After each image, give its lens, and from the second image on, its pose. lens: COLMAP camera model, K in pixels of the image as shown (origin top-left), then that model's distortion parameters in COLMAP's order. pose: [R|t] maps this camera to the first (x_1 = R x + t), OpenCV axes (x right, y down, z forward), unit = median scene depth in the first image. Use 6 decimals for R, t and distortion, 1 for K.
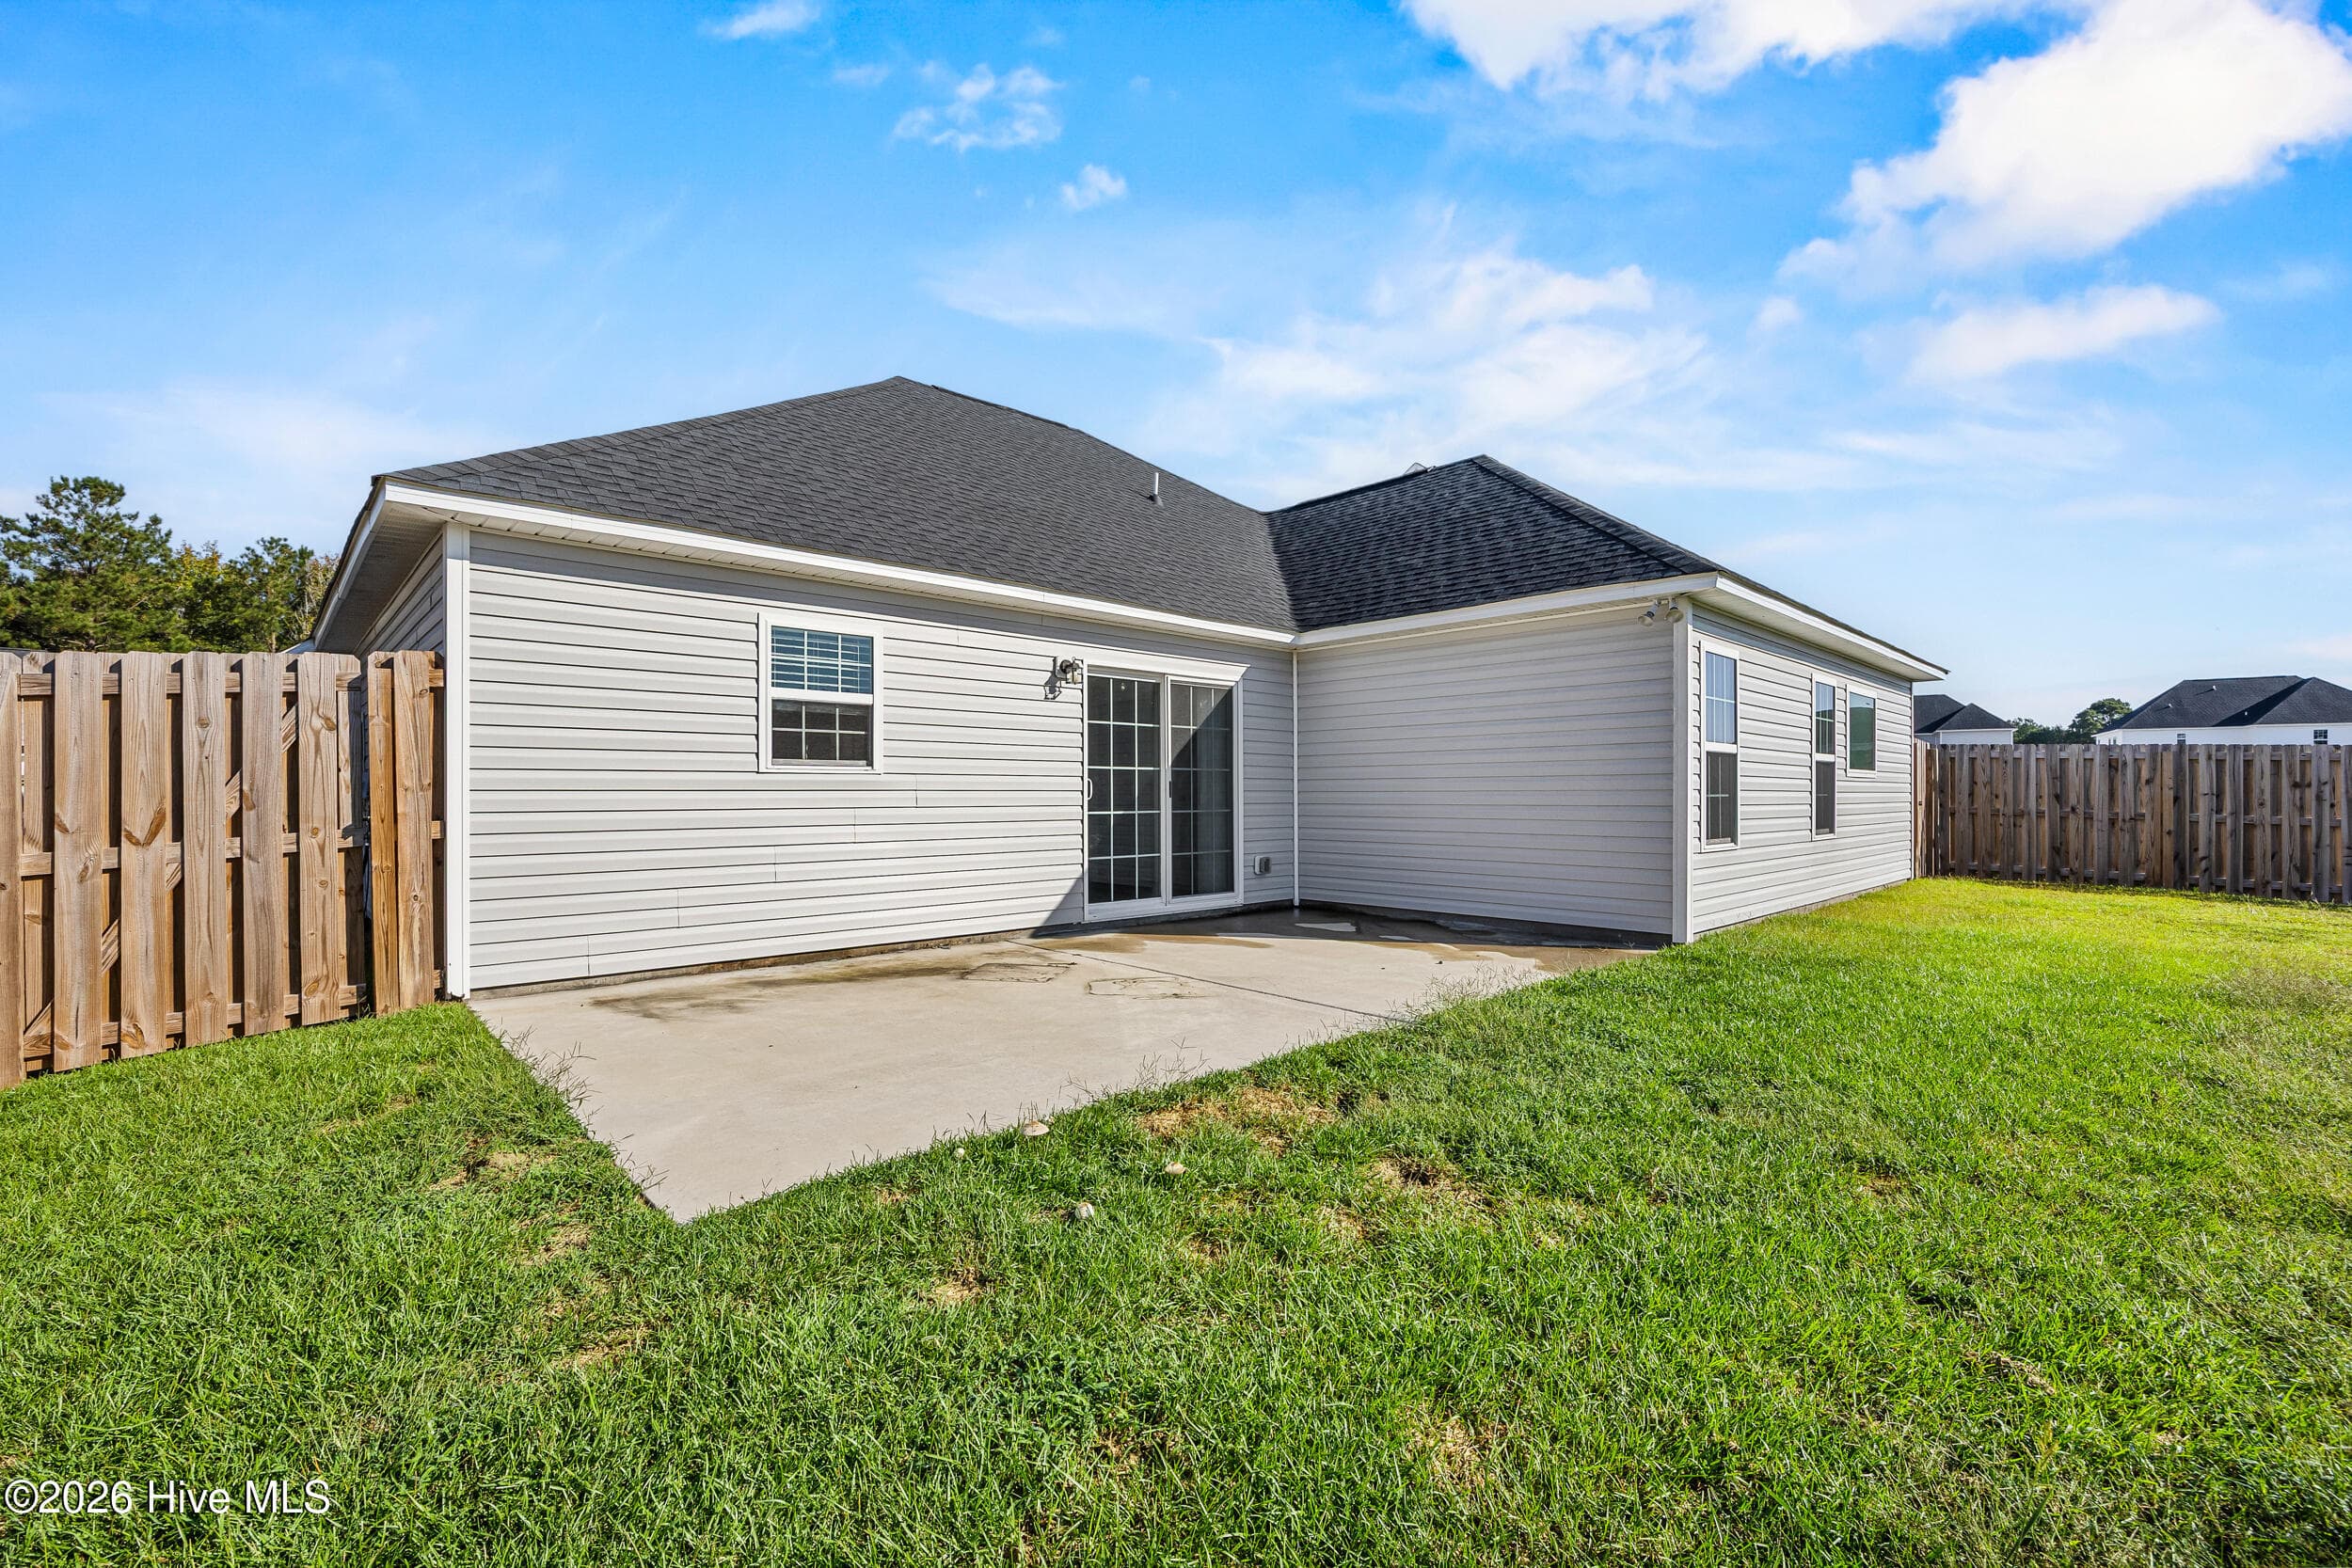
lens RADIAL K [[1015.2, 0, 1166.4], [0, 1015.2, 796.1], [0, 0, 1]] dist [-0.019800, -0.000081]
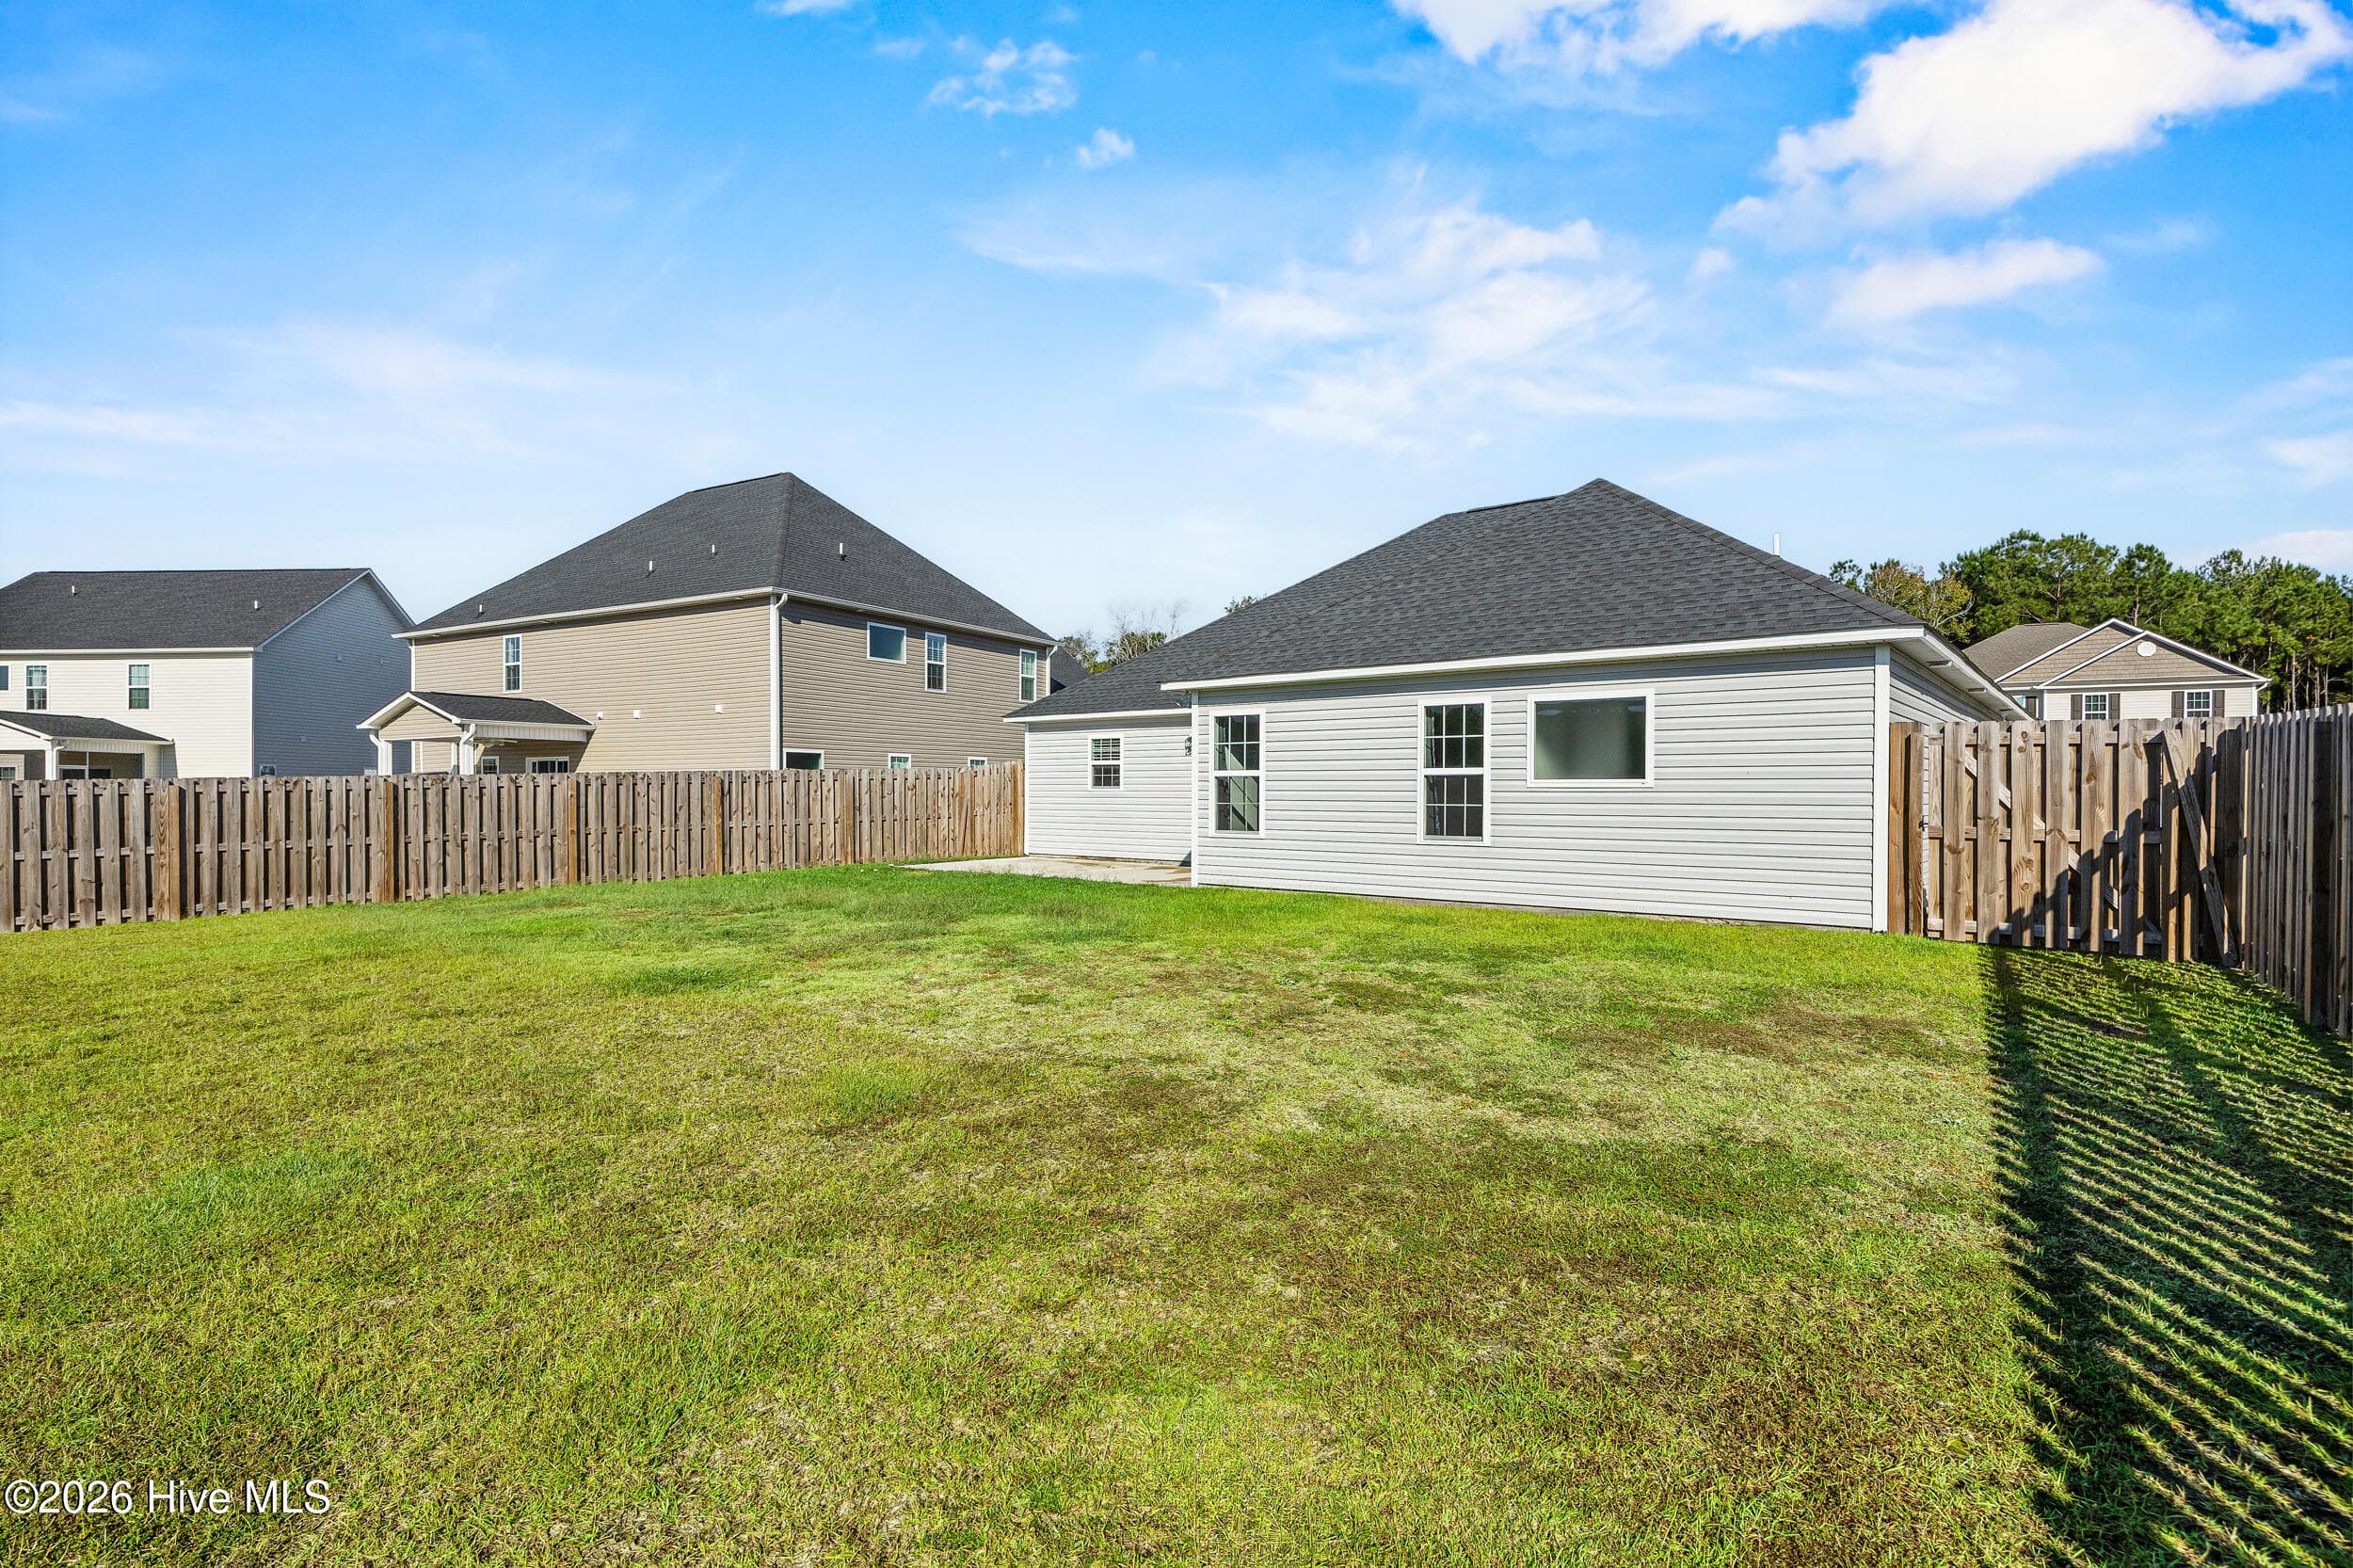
lens RADIAL K [[1178.9, 0, 1166.2], [0, 1178.9, 799.4], [0, 0, 1]] dist [-0.017339, 0.000243]
pose [[0.125715, 0.008388, -0.992031, 2.115529], [-0.003047, 0.999963, 0.008069, -0.019714], [0.992062, 0.002009, 0.125736, 0.580101]]
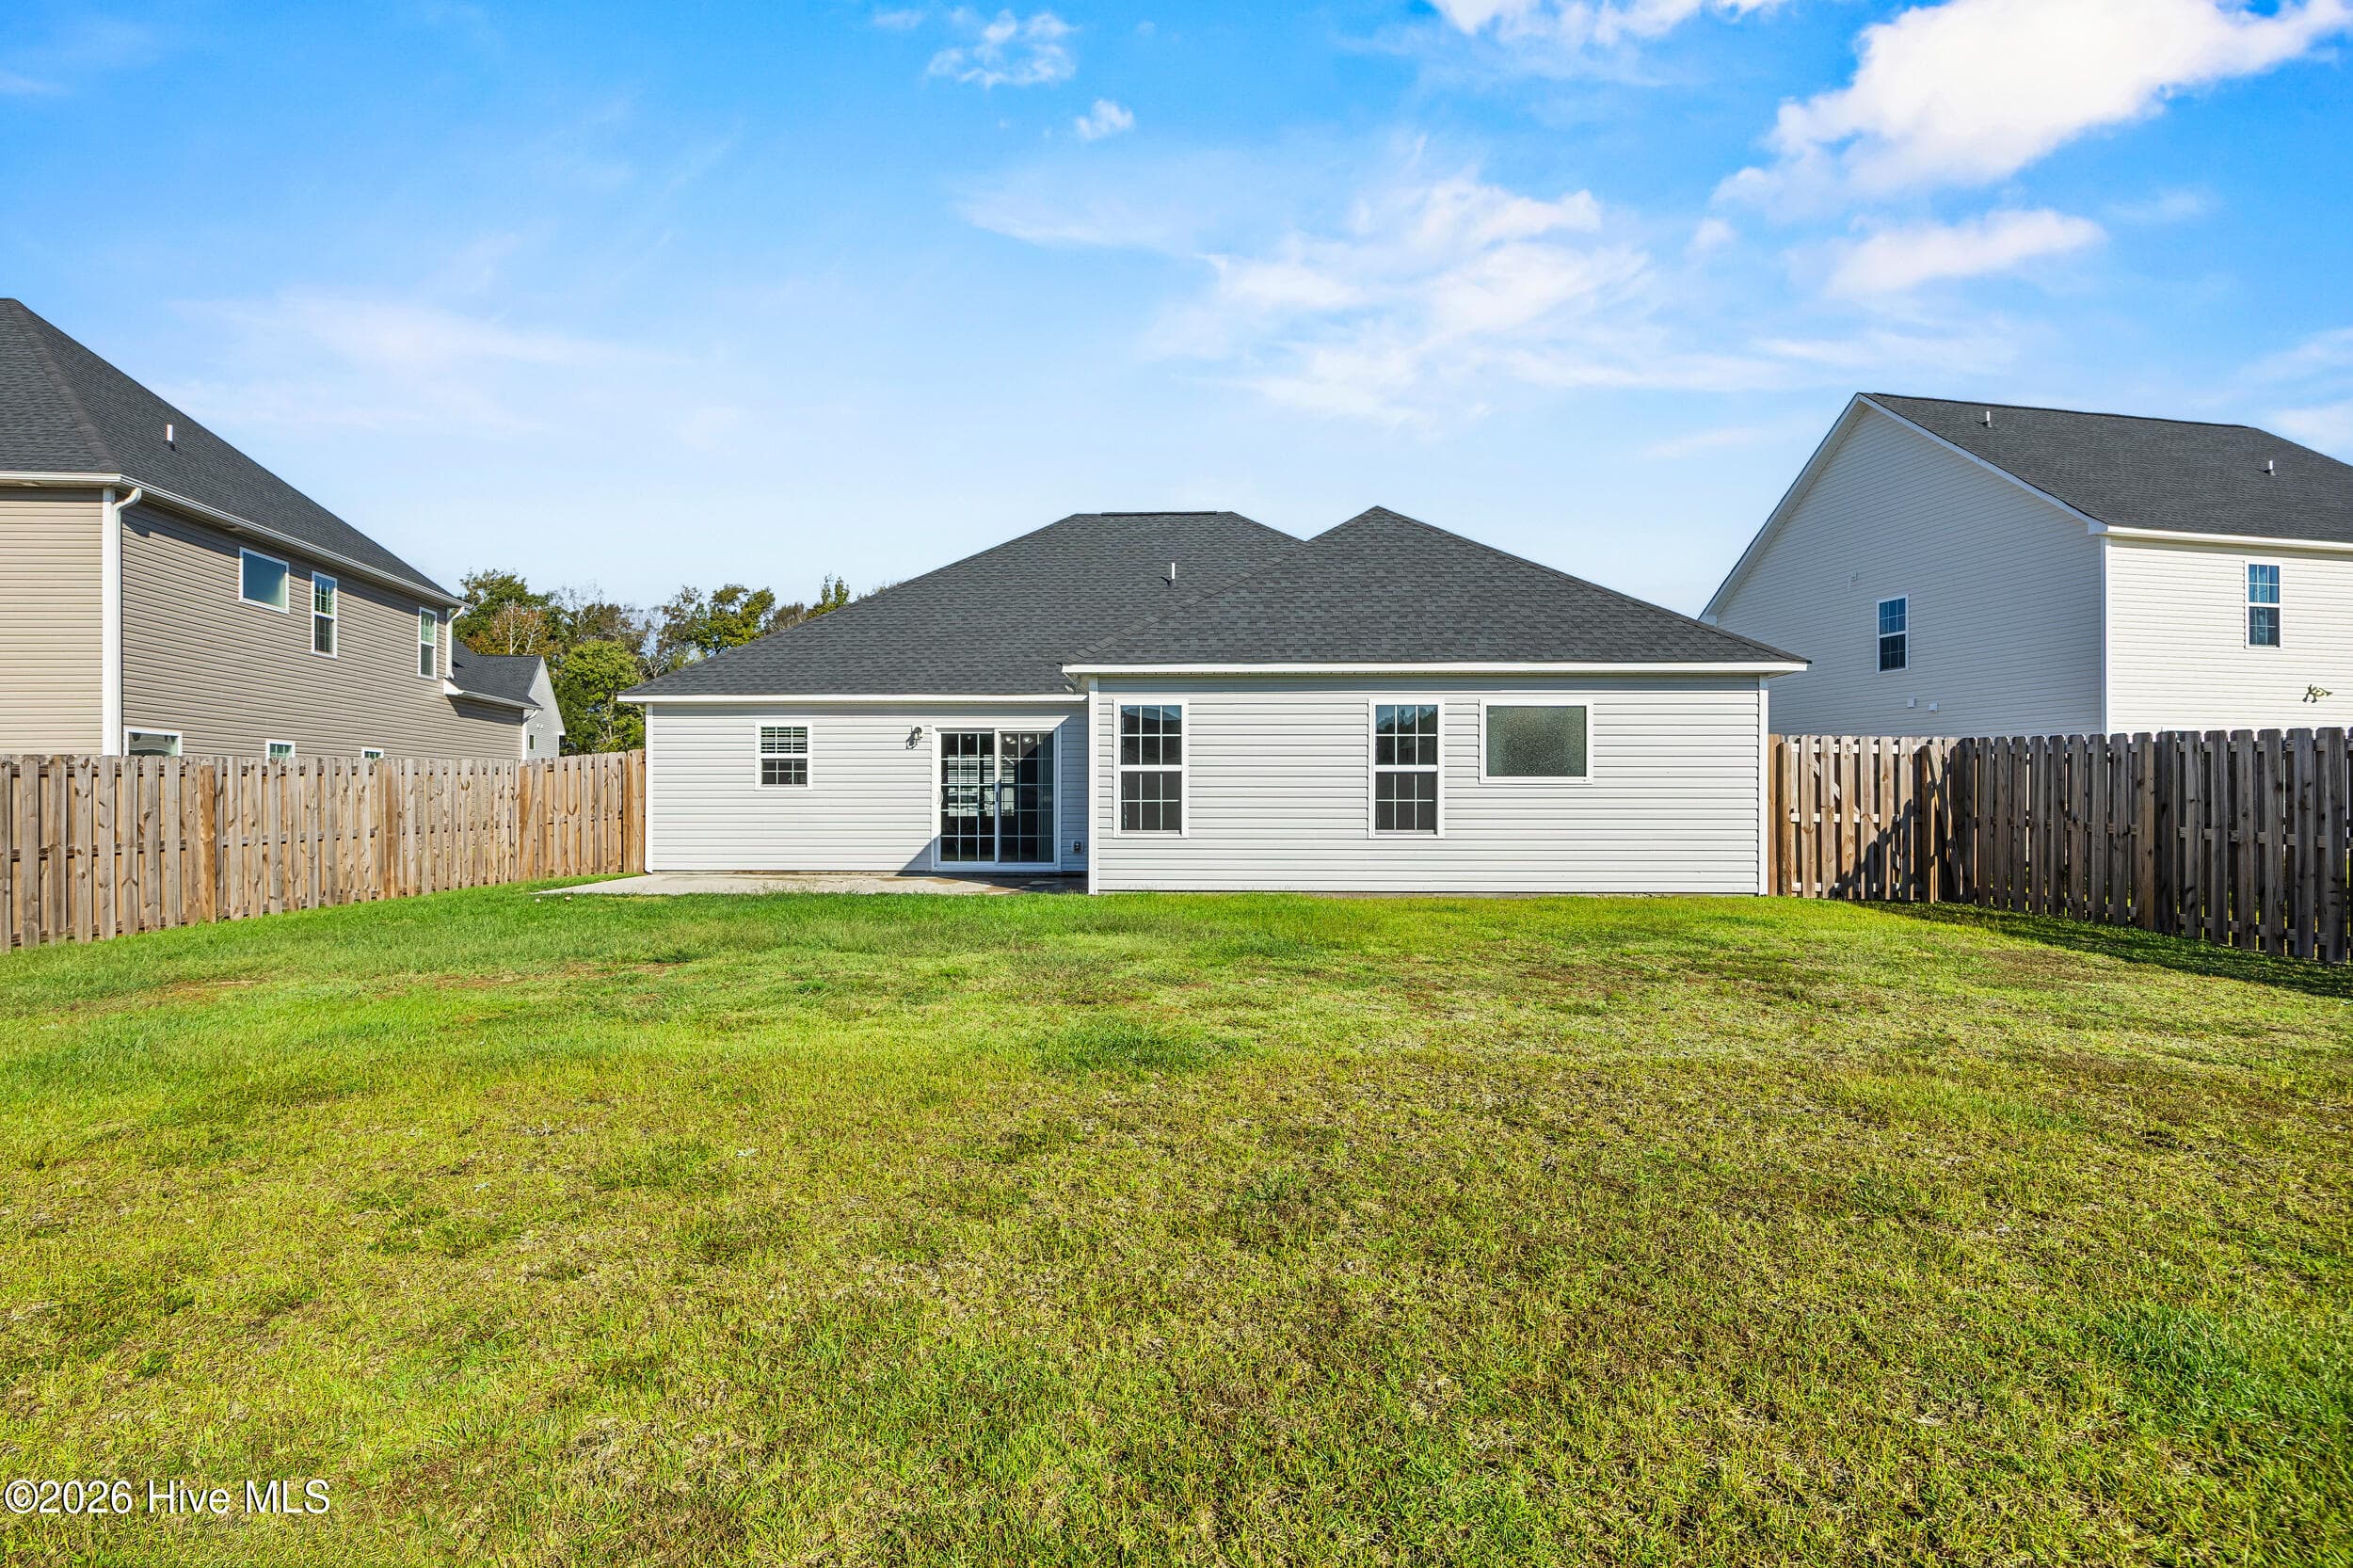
lens RADIAL K [[1178.9, 0, 1166.2], [0, 1178.9, 799.4], [0, 0, 1]] dist [-0.017339, 0.000243]
pose [[0.708214, 0.000947, -0.705997, 1.579040], [-0.002328, 0.999997, -0.000993, -0.001473], [0.705994, 0.002347, 0.708214, -0.181372]]
